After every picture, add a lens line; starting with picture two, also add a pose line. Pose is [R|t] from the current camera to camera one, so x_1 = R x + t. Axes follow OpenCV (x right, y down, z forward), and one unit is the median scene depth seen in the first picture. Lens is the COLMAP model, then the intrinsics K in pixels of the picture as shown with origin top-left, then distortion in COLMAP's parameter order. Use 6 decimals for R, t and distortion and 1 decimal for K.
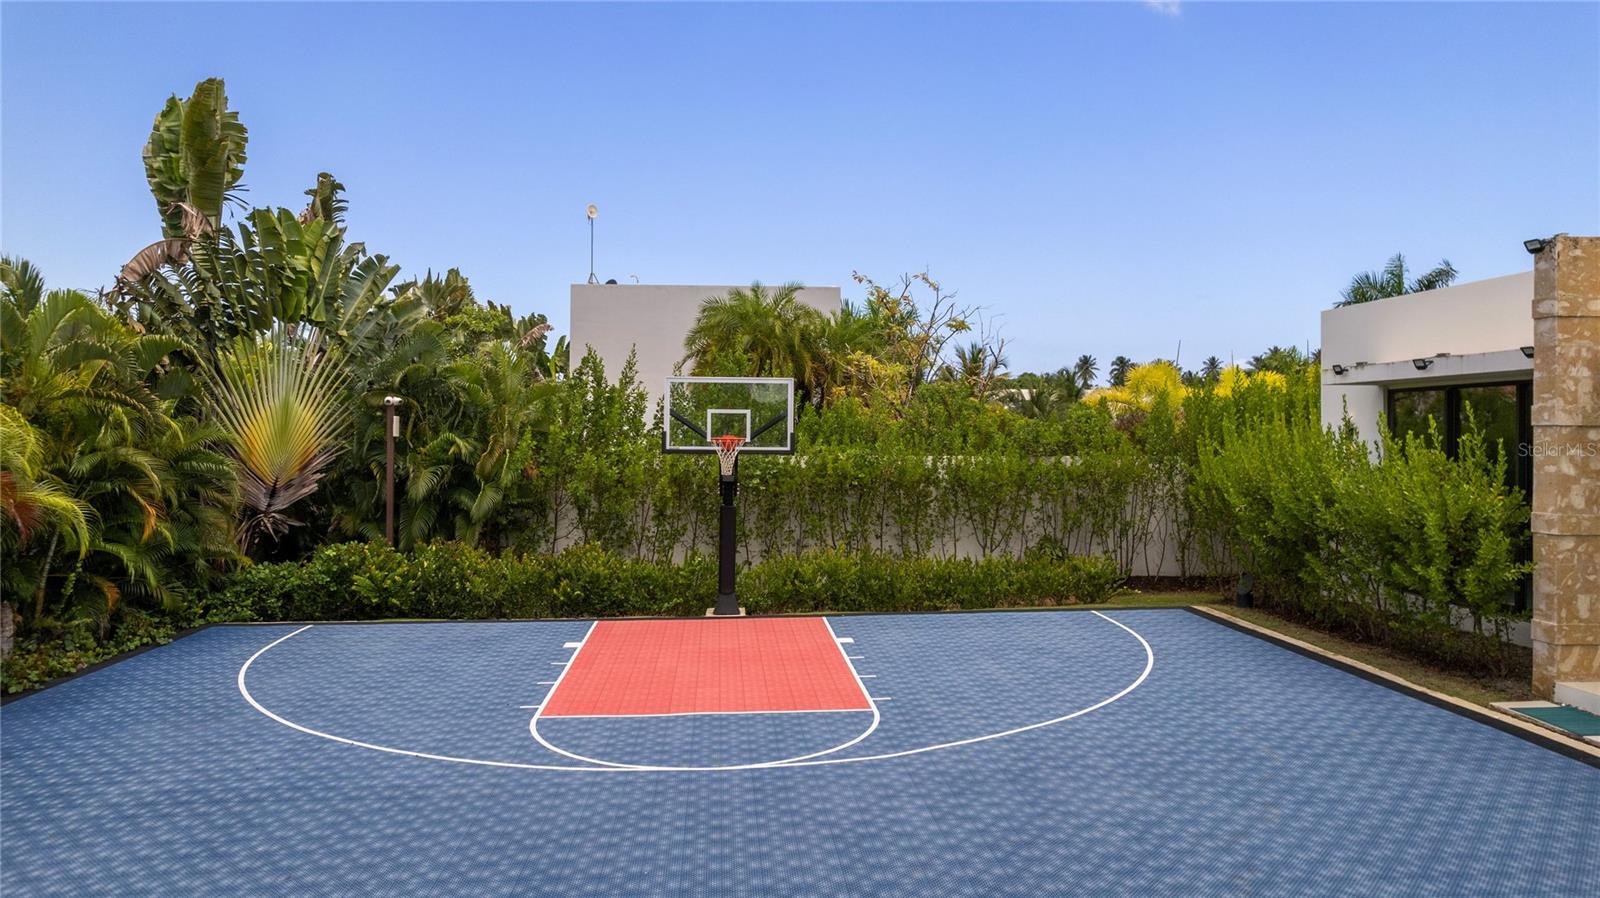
lens RADIAL K [[1048.5, 0, 800.4], [0, 1048.5, 443.2], [0, 0, 1]] dist [-0.026499, 0.011052]
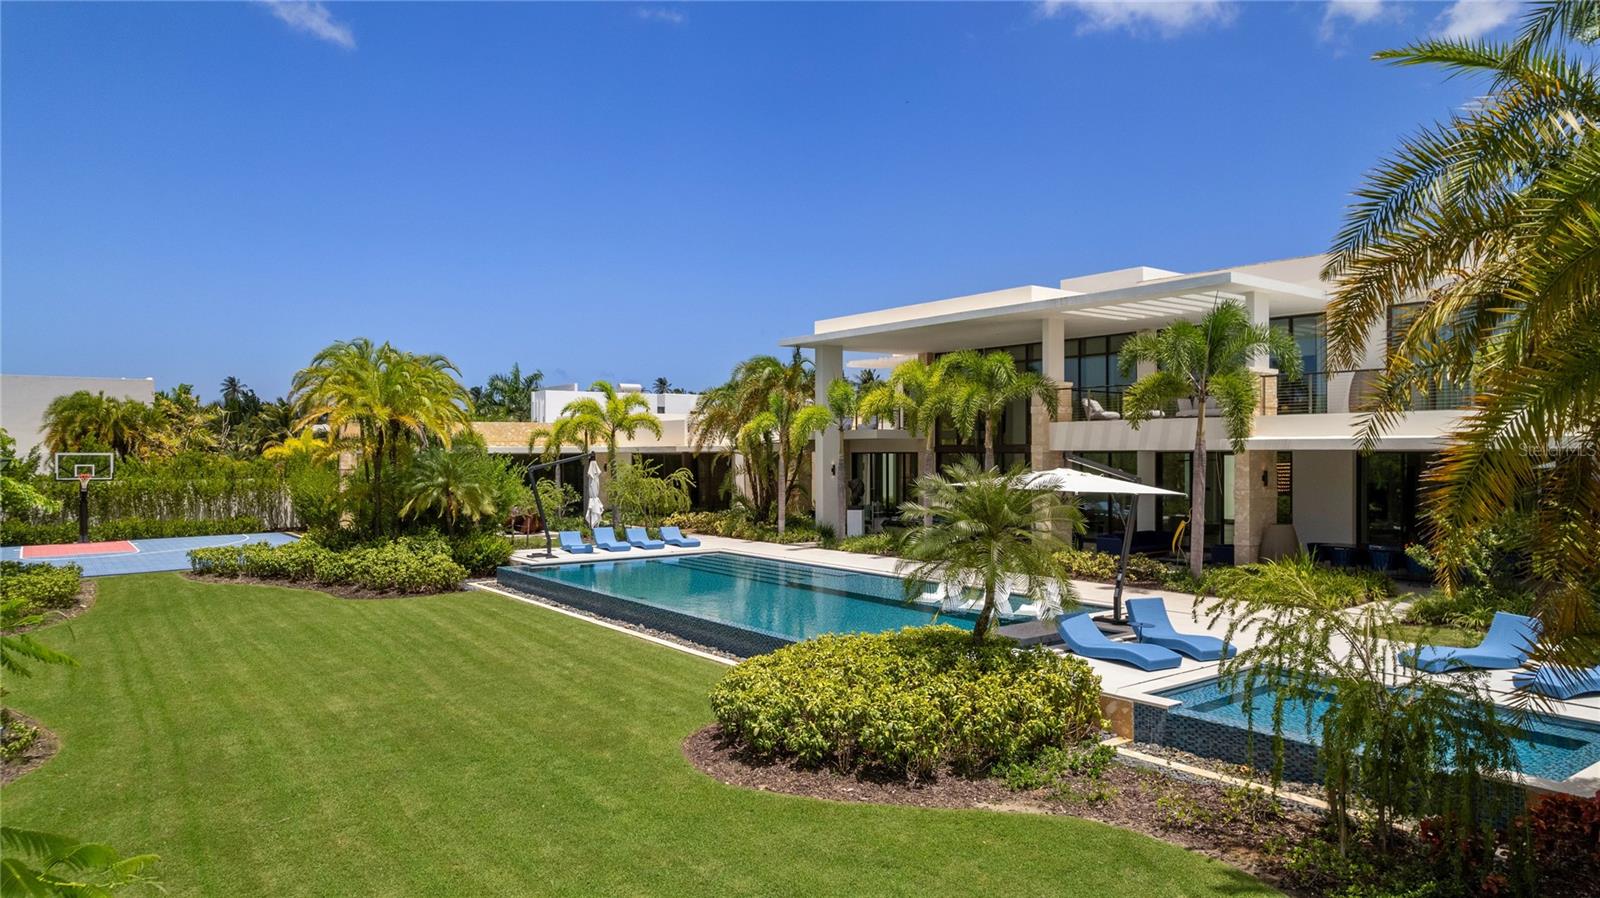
lens RADIAL K [[1048.5, 0, 804.5], [0, 1048.5, 448.1], [0, 0, 1]] dist [-0.026499, 0.011052]
pose [[0.839287, -0.007163, 0.543641, 0.027037], [0.020273, 0.999630, -0.018127, 0.011909], [-0.543310, 0.026235, 0.839122, -1.998017]]
